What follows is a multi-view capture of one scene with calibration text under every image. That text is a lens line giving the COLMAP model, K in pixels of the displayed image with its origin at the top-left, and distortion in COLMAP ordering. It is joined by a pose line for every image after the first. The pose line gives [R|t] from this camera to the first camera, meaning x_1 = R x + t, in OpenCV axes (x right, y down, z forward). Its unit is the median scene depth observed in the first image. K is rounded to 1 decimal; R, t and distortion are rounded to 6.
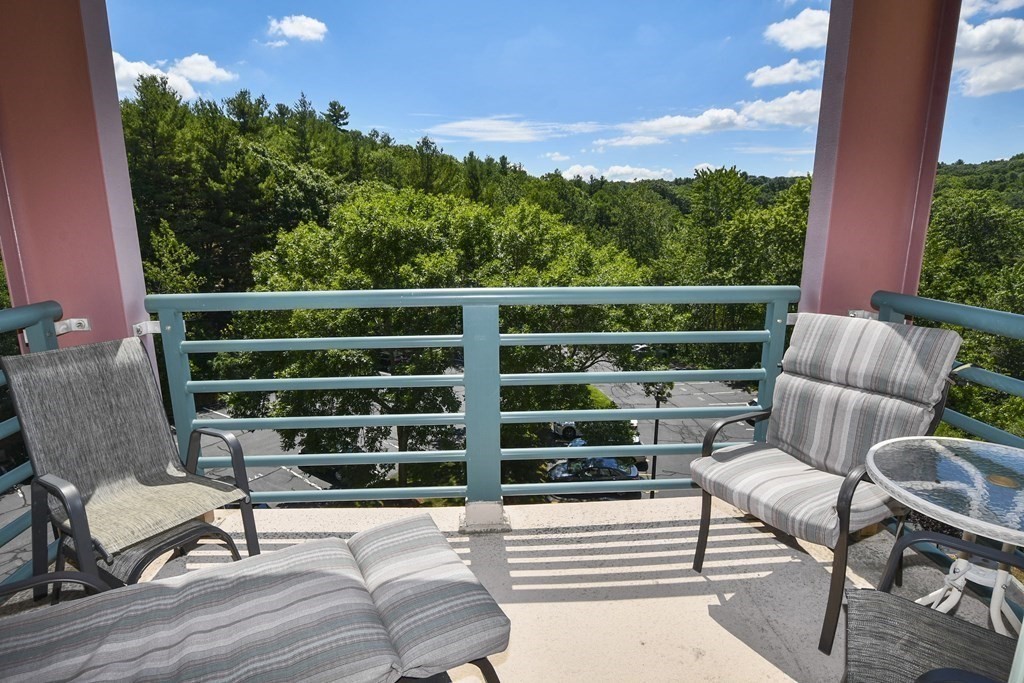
lens RADIAL K [[554.0, 0, 513.0], [0, 554.0, 359.2], [0, 0, 1]] dist [-0.005894, -0.000861]
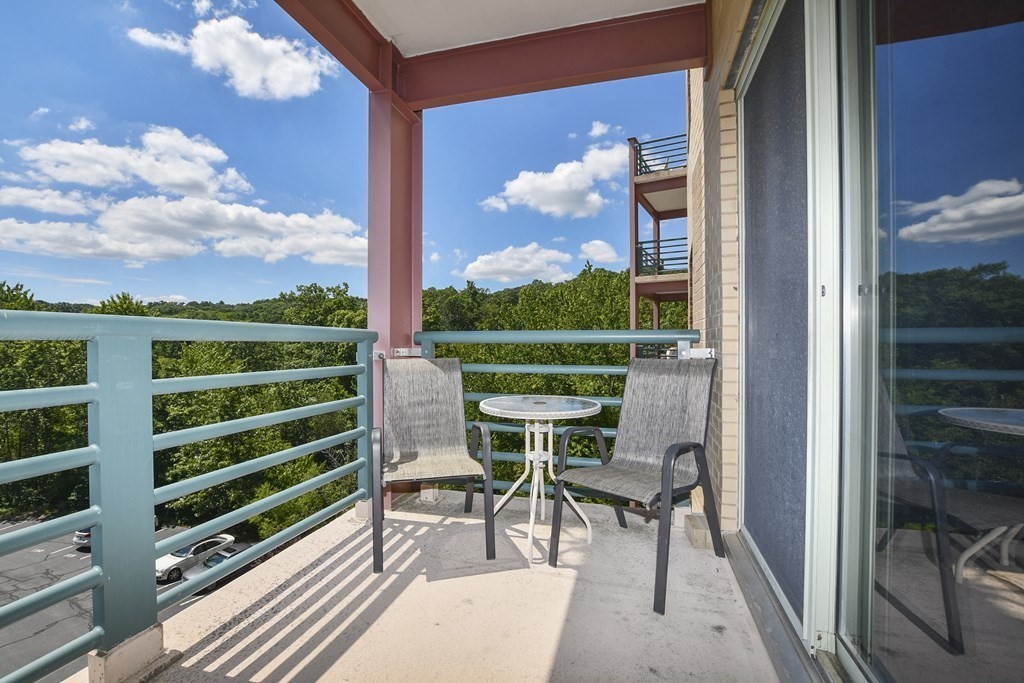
lens RADIAL K [[452.7, 0, 512.0], [0, 452.7, 341.5], [0, 0, 1]] dist [-0.028080, 0.000556]
pose [[0.330300, 0.005491, 0.943860, -0.420828], [0.230713, 0.969181, -0.086375, 0.067283], [-0.915245, 0.246290, 0.318853, 0.343978]]
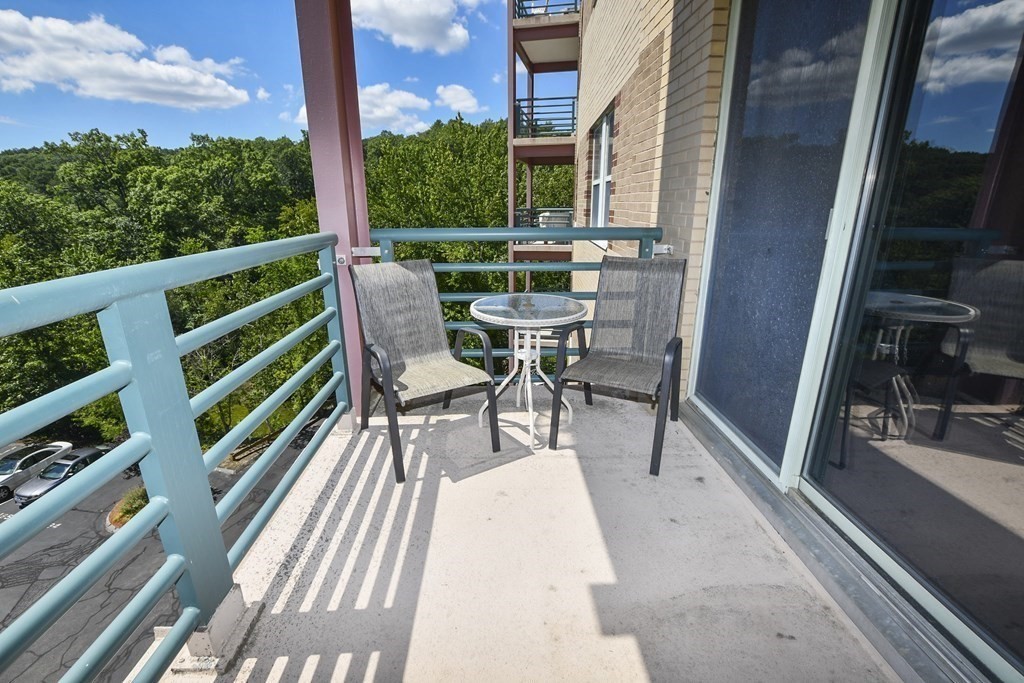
lens RADIAL K [[452.7, 0, 512.0], [0, 452.7, 341.5], [0, 0, 1]] dist [-0.028080, 0.000556]
pose [[0.032361, -0.288479, 0.956939, -0.462128], [0.245858, 0.930319, 0.272140, -0.082528], [-0.968766, 0.226464, 0.101031, 0.584968]]
